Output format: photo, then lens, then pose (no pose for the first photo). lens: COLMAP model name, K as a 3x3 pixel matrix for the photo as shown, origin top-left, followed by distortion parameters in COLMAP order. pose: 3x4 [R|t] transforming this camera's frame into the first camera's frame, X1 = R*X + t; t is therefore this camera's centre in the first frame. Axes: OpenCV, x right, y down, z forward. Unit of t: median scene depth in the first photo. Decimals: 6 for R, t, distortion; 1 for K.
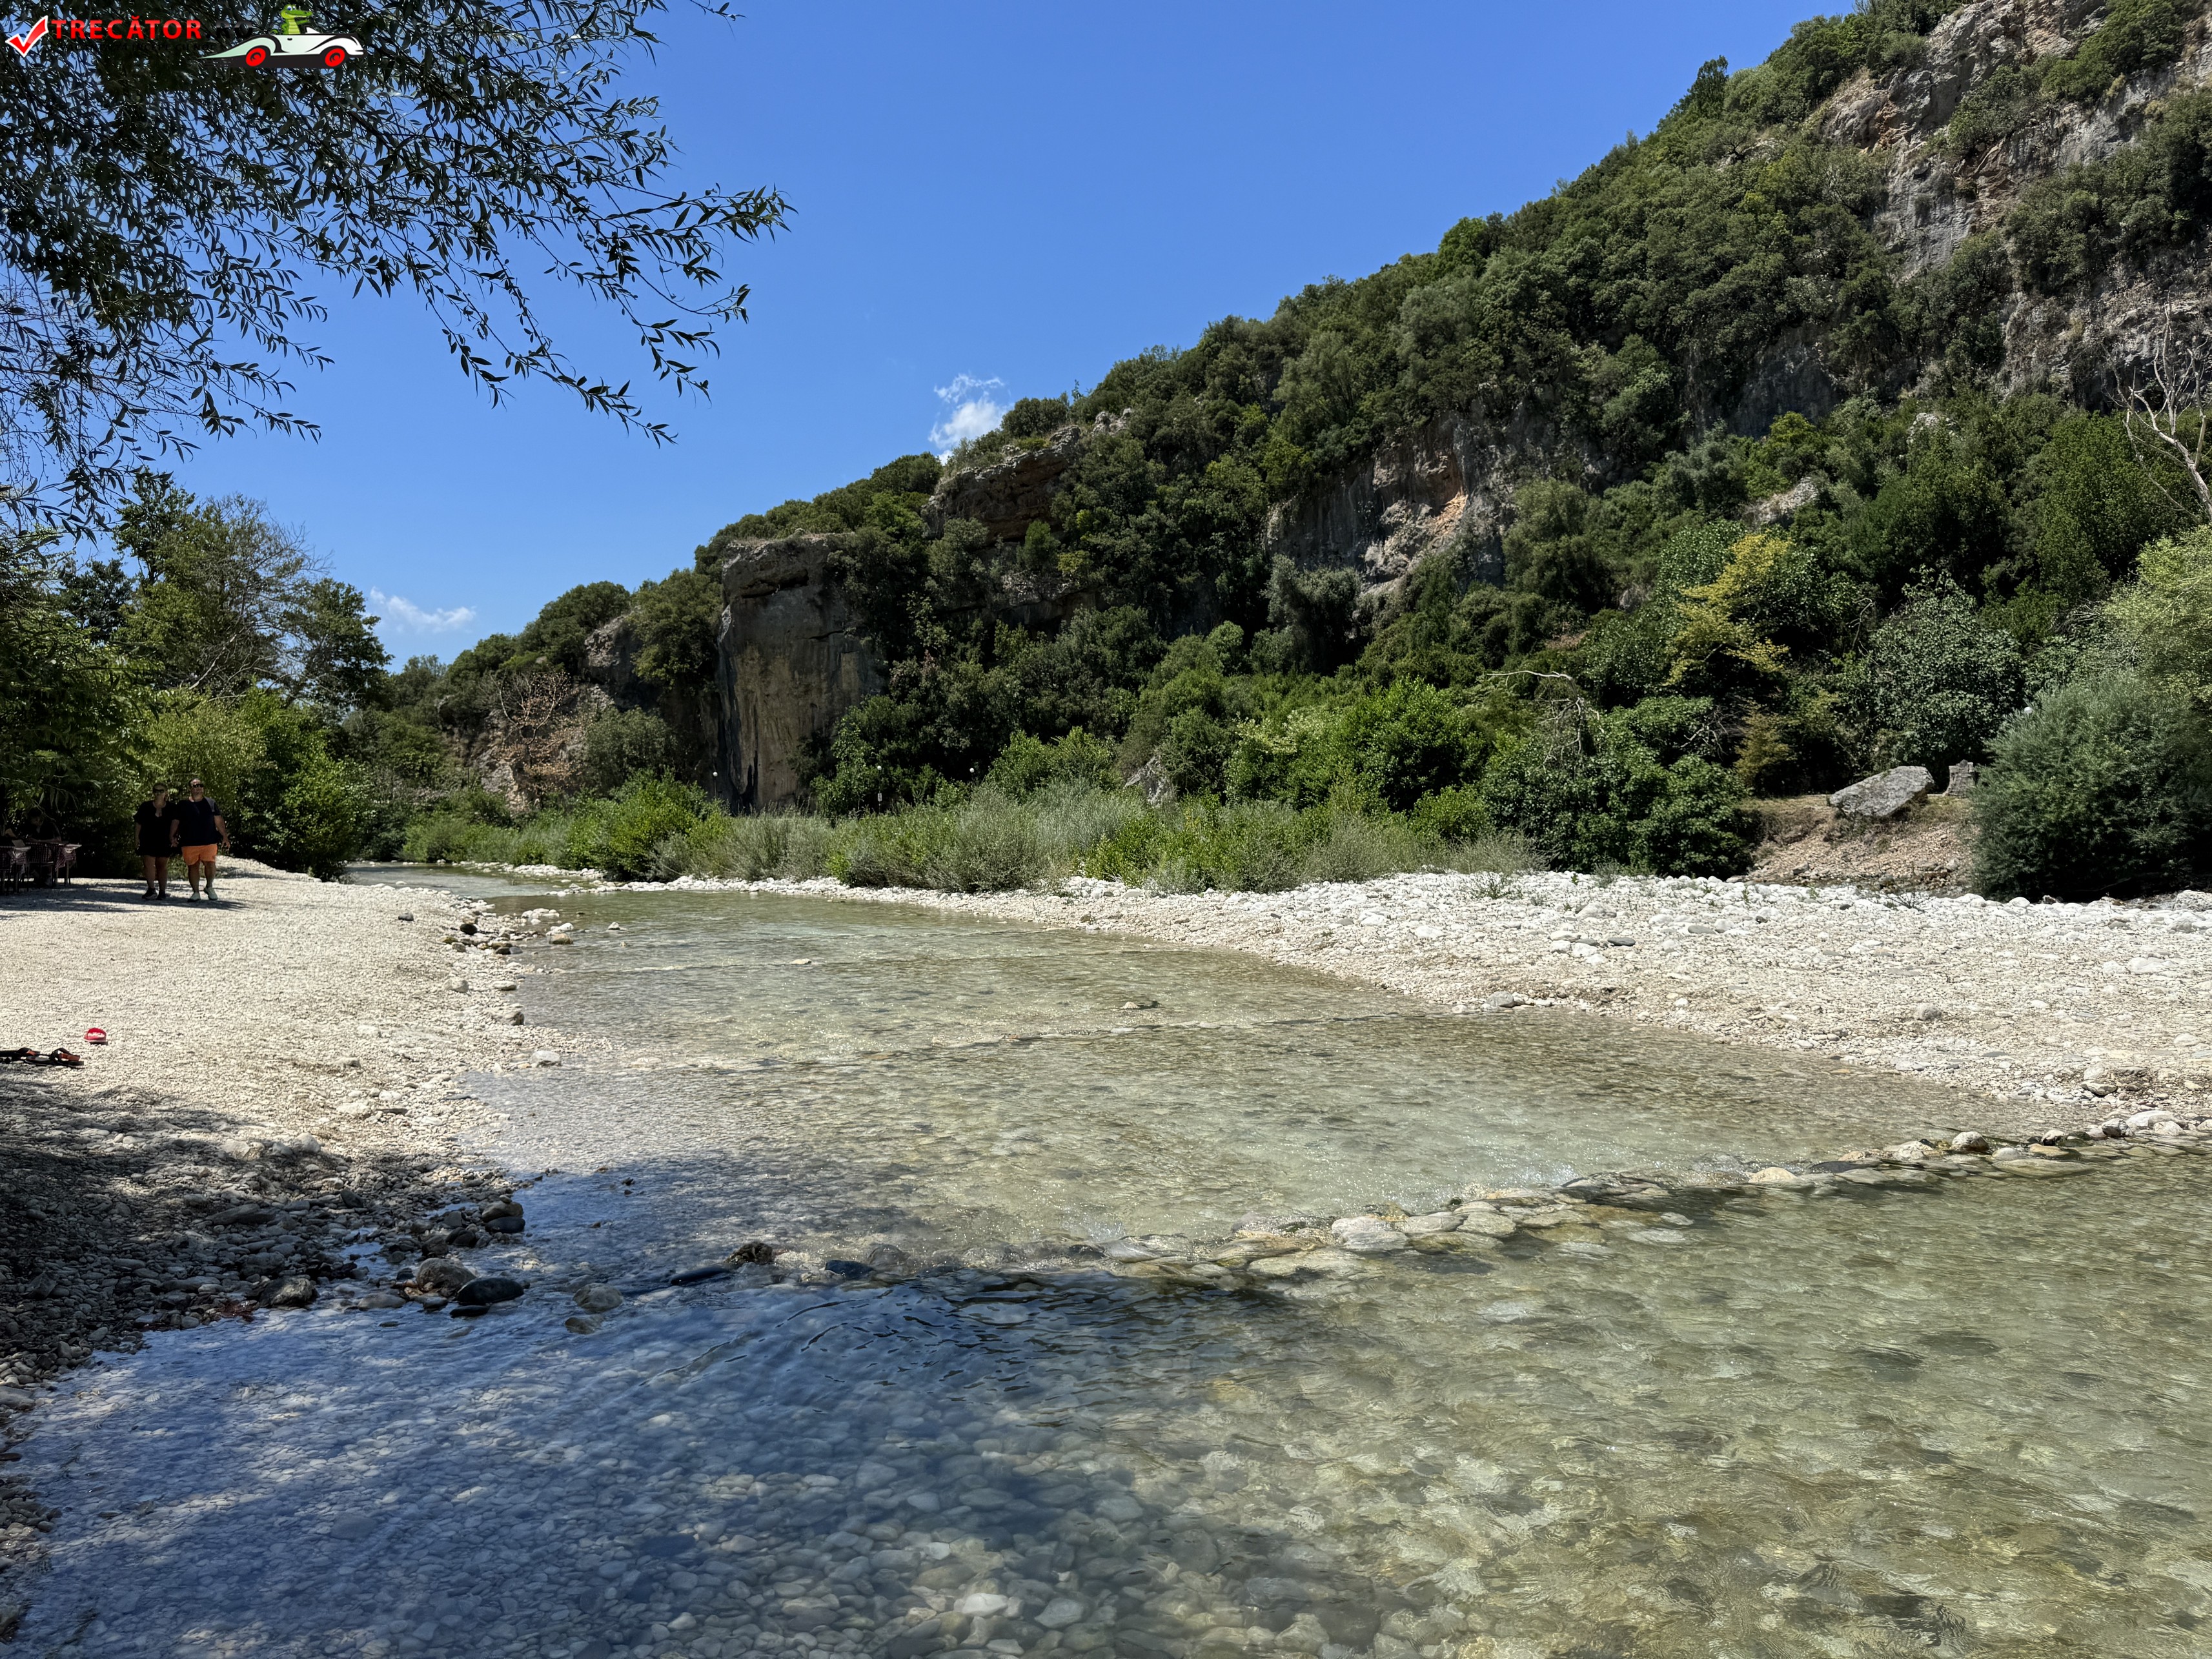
lens RADIAL K [[1547.3, 0, 1093.2], [0, 1547.3, 848.2], [0, 0, 1]] dist [0.057599, -0.078370]
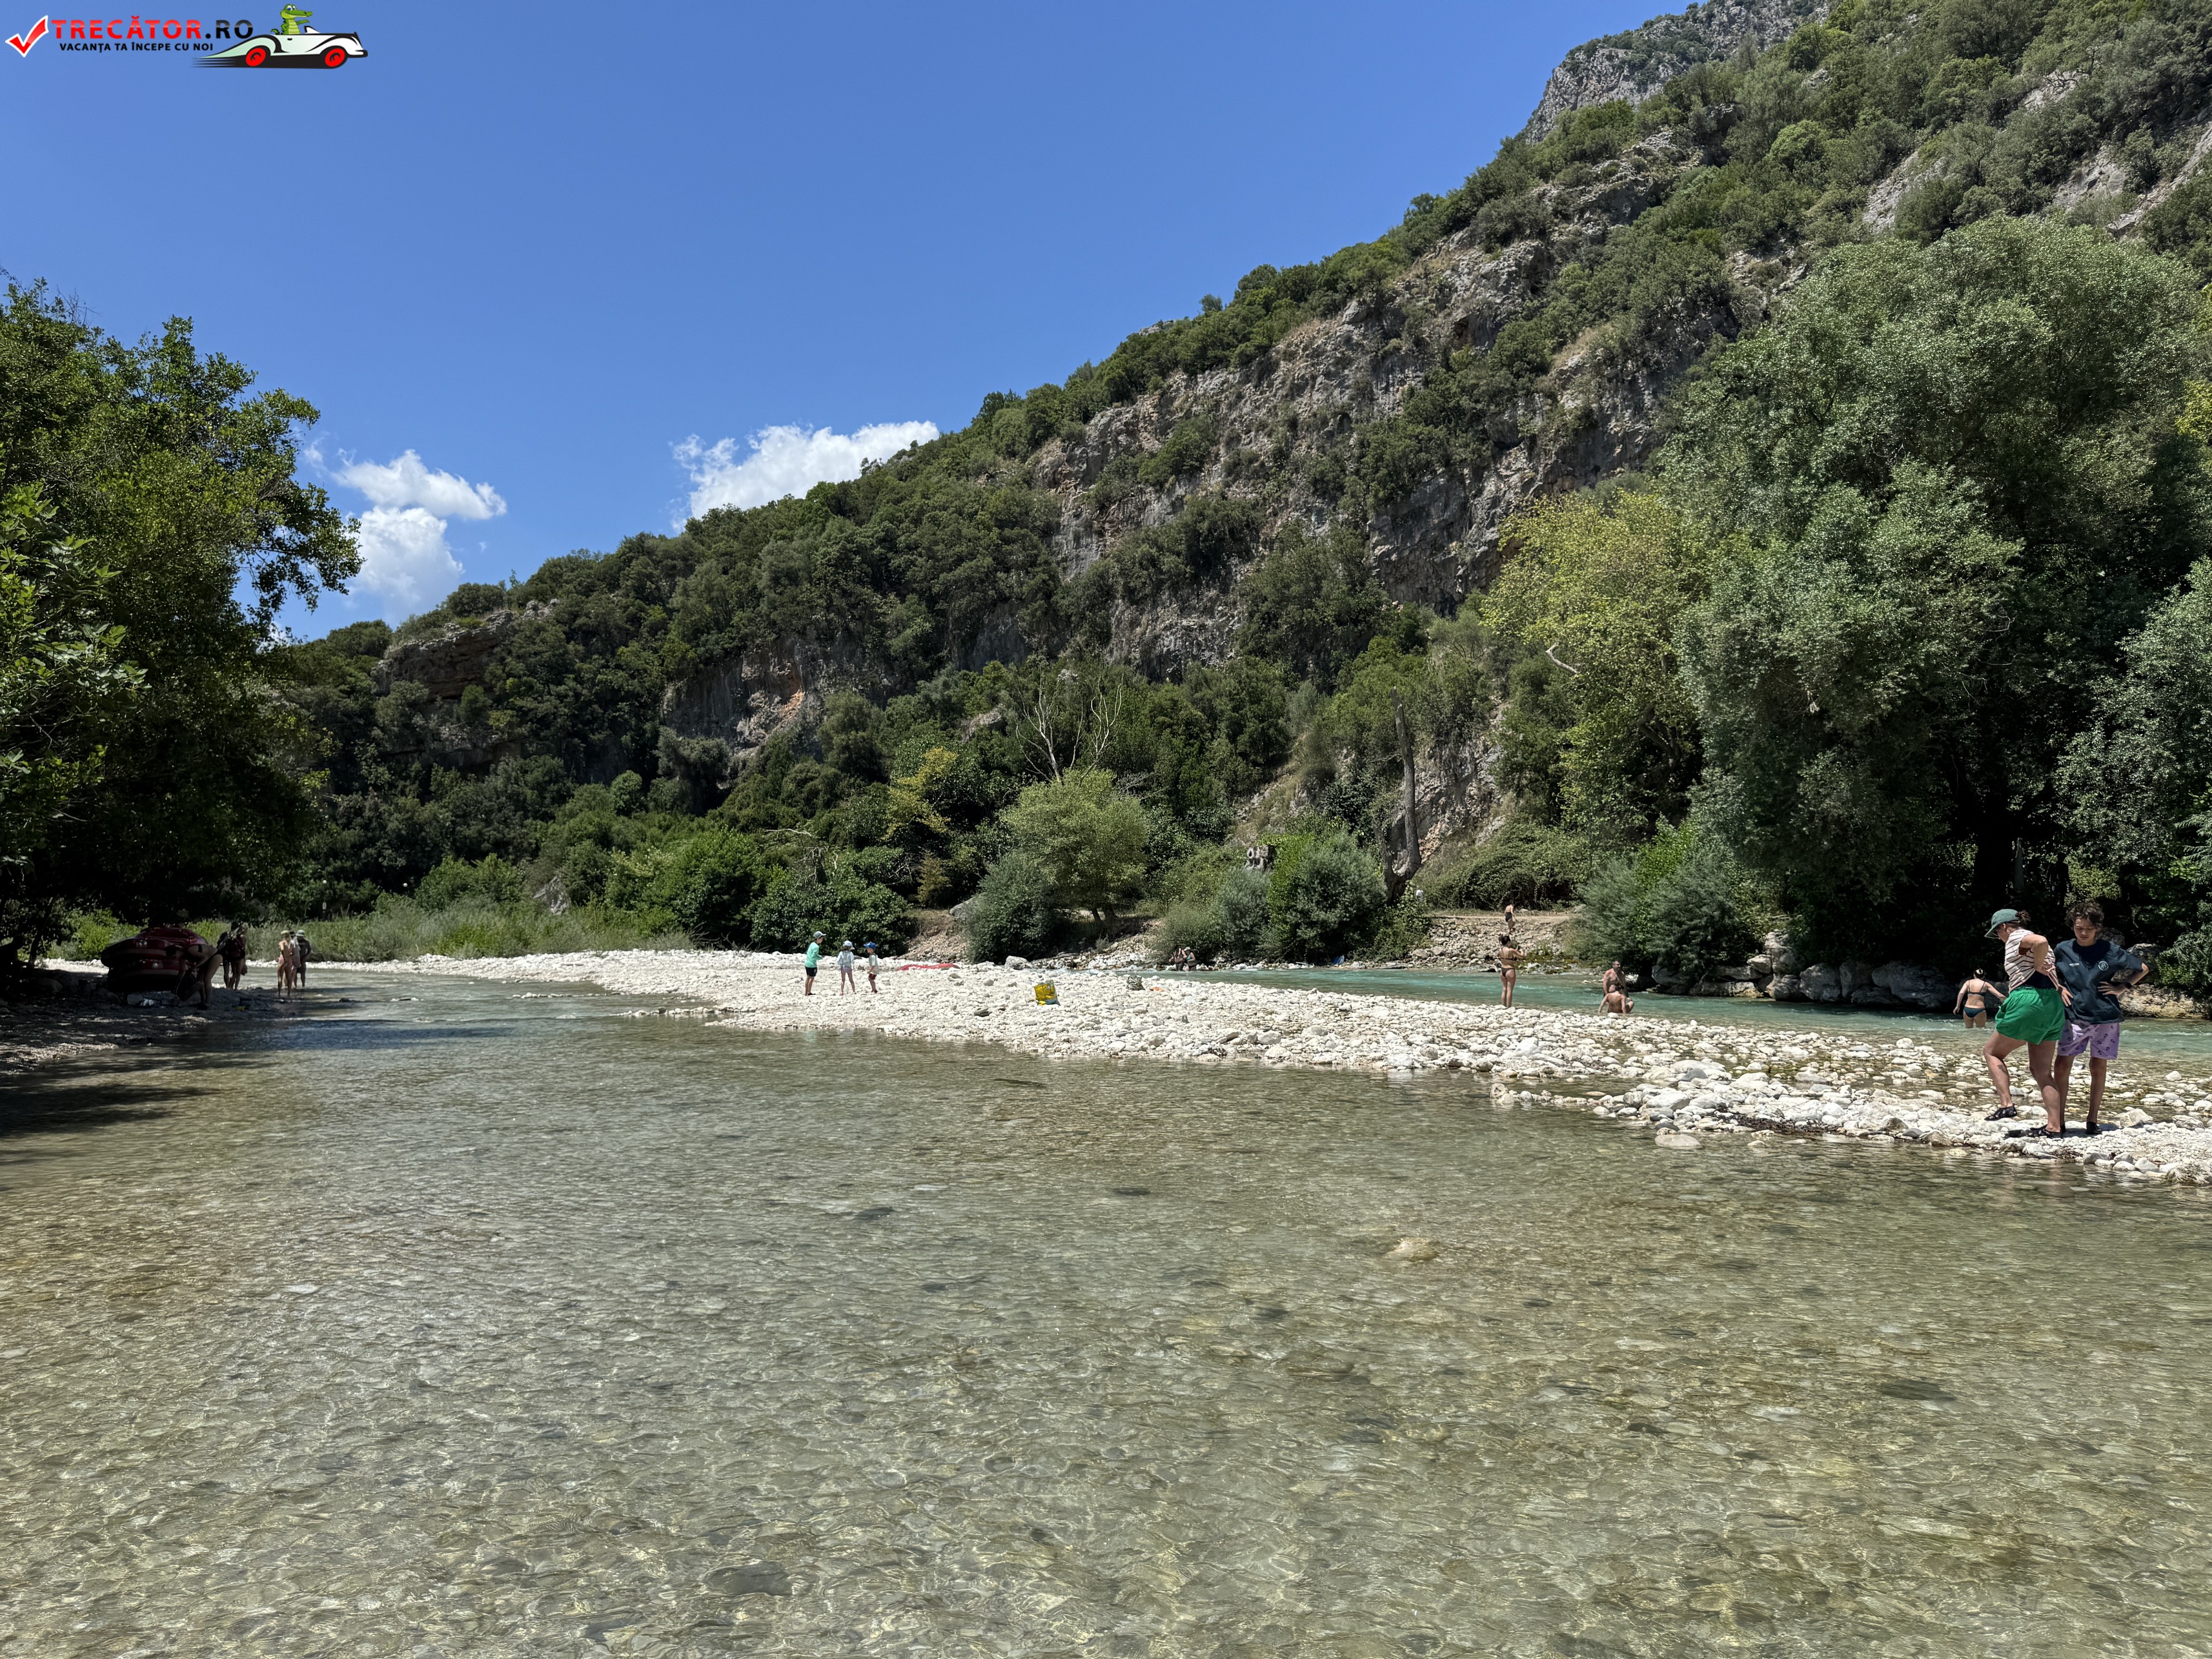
lens RADIAL K [[1539.0, 0, 1114.9], [0, 1539.0, 826.3], [0, 0, 1]] dist [0.166628, -0.329136]
pose [[0.947114, 0.019797, 0.320287, 0.062785], [0.005586, 0.996927, -0.078139, 0.006346], [-0.320849, 0.075796, 0.944092, -0.431271]]
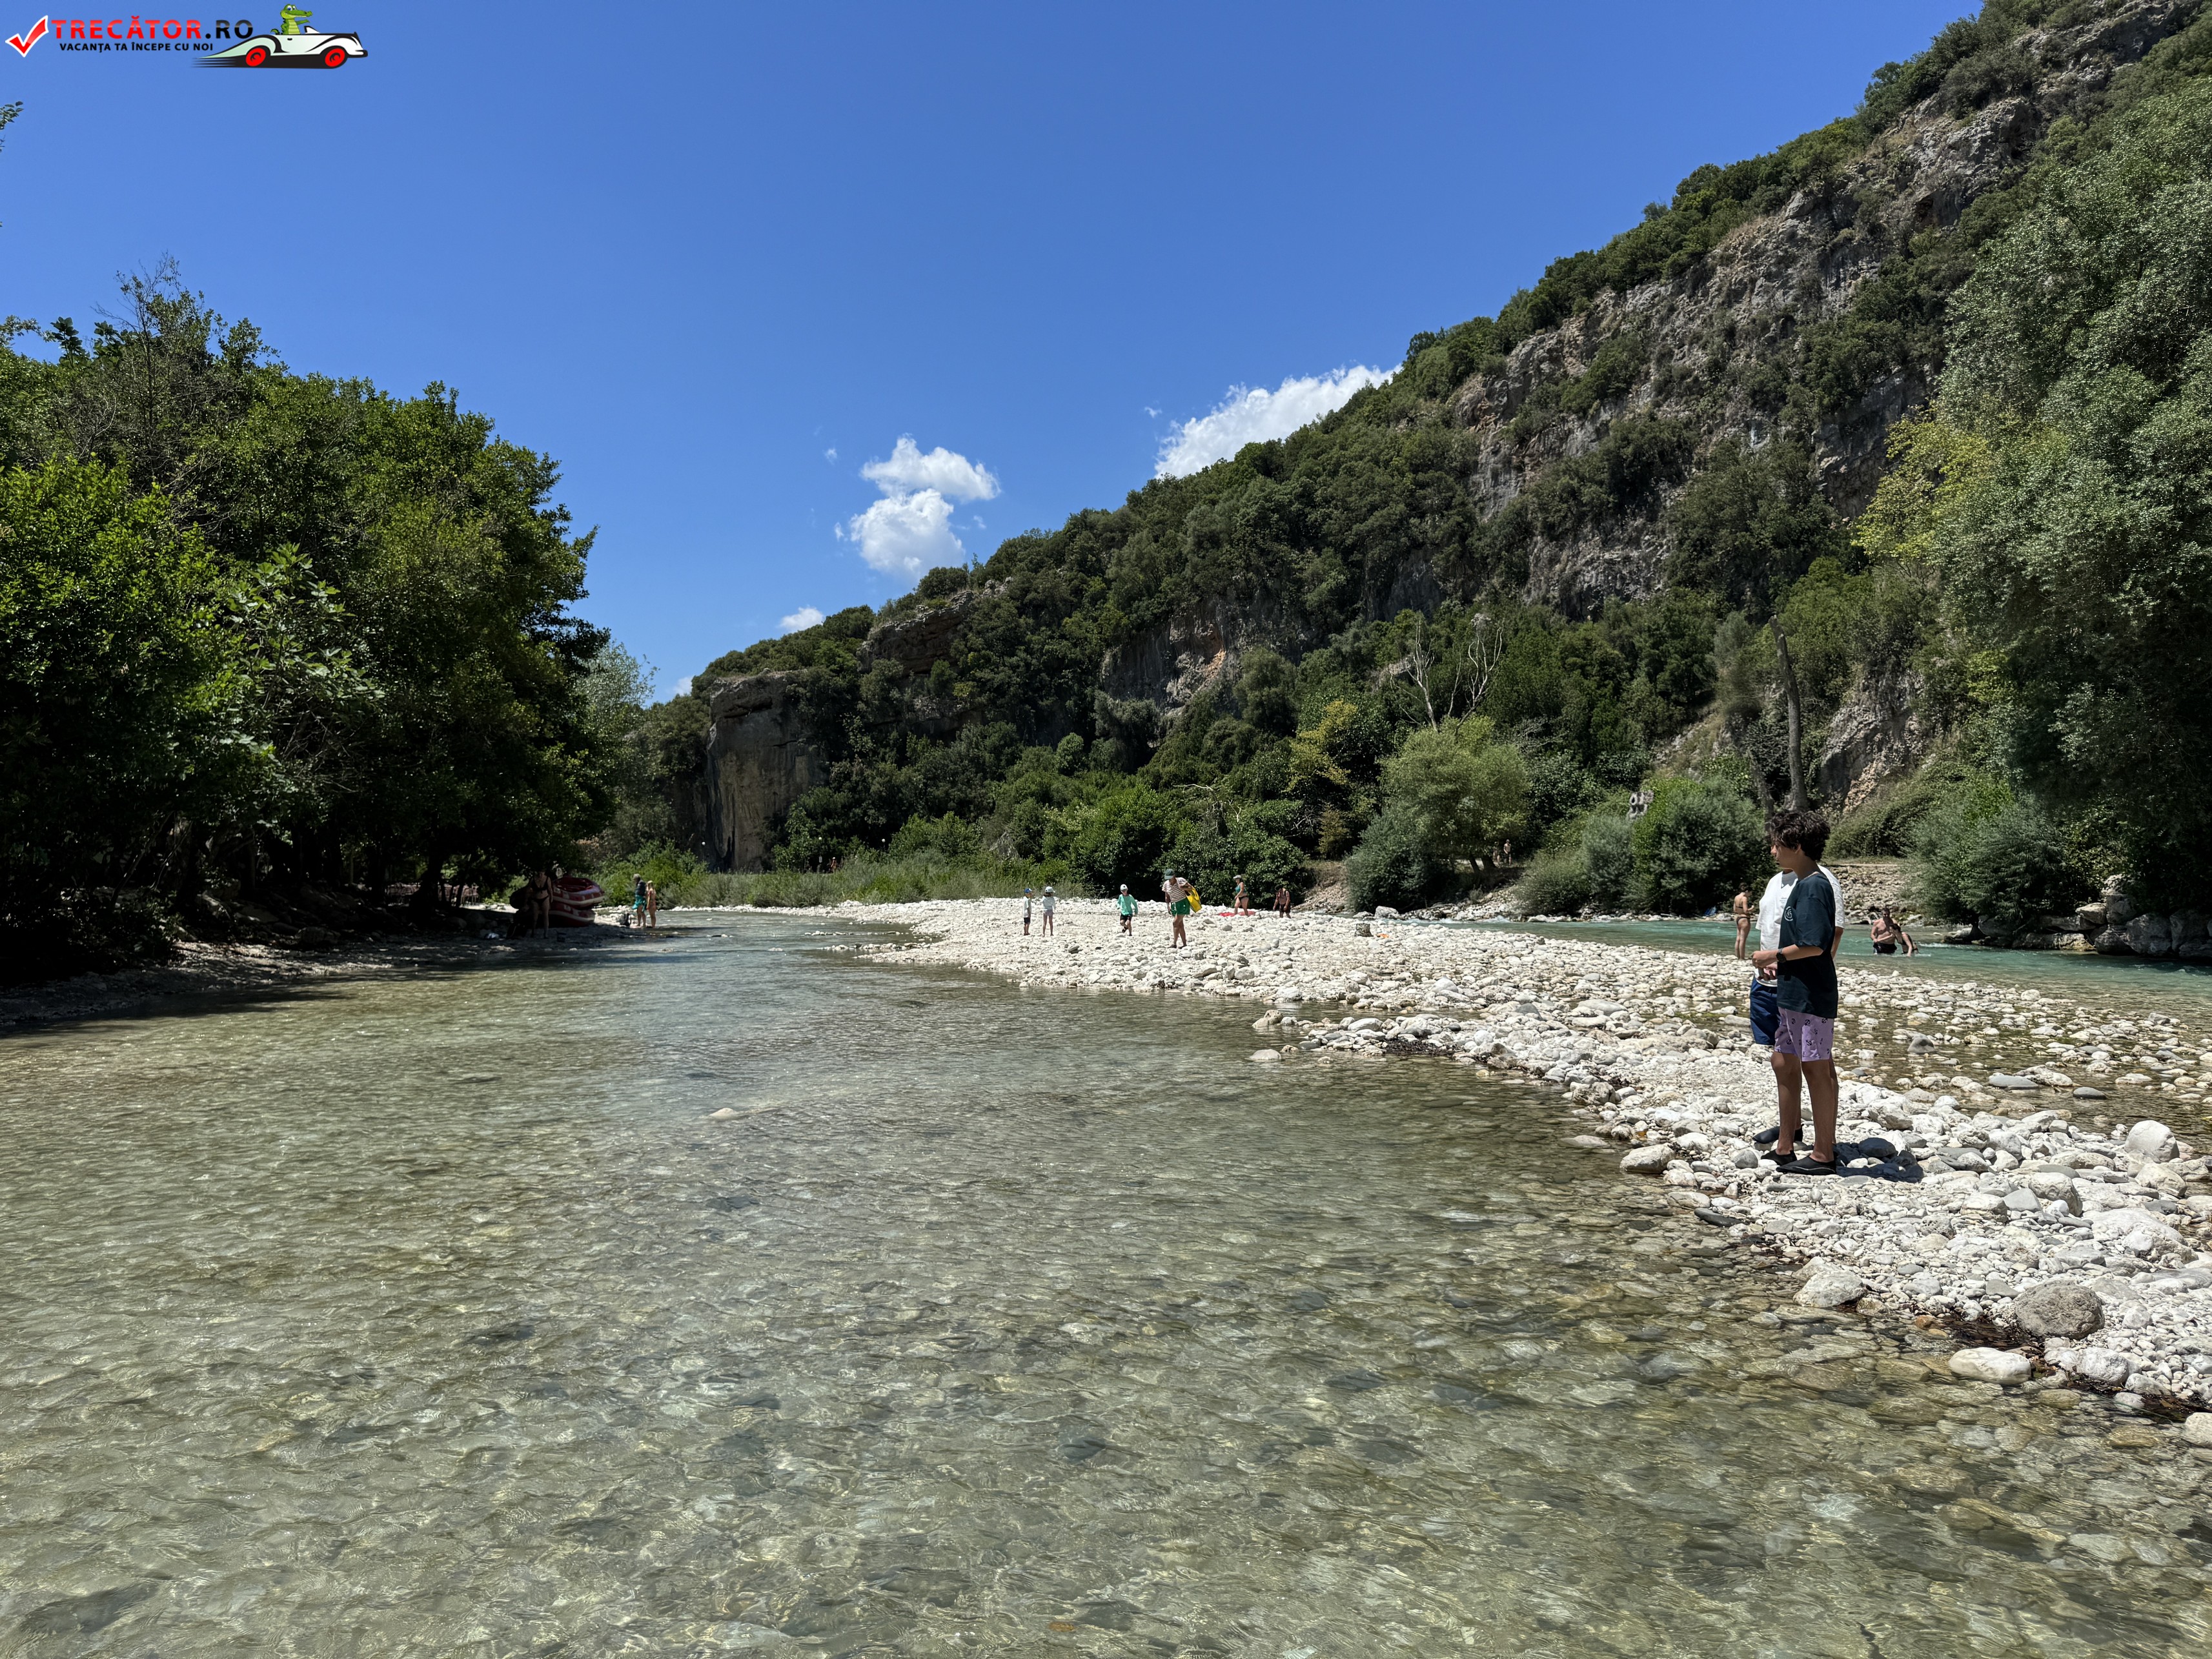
lens RADIAL K [[1539.0, 0, 1114.9], [0, 1539.0, 826.3], [0, 0, 1]] dist [0.166628, -0.329136]
pose [[0.999931, -0.002259, 0.011571, 0.126291], [0.002823, 0.998797, -0.048964, 0.008221], [-0.011447, 0.048993, 0.998734, -0.461018]]
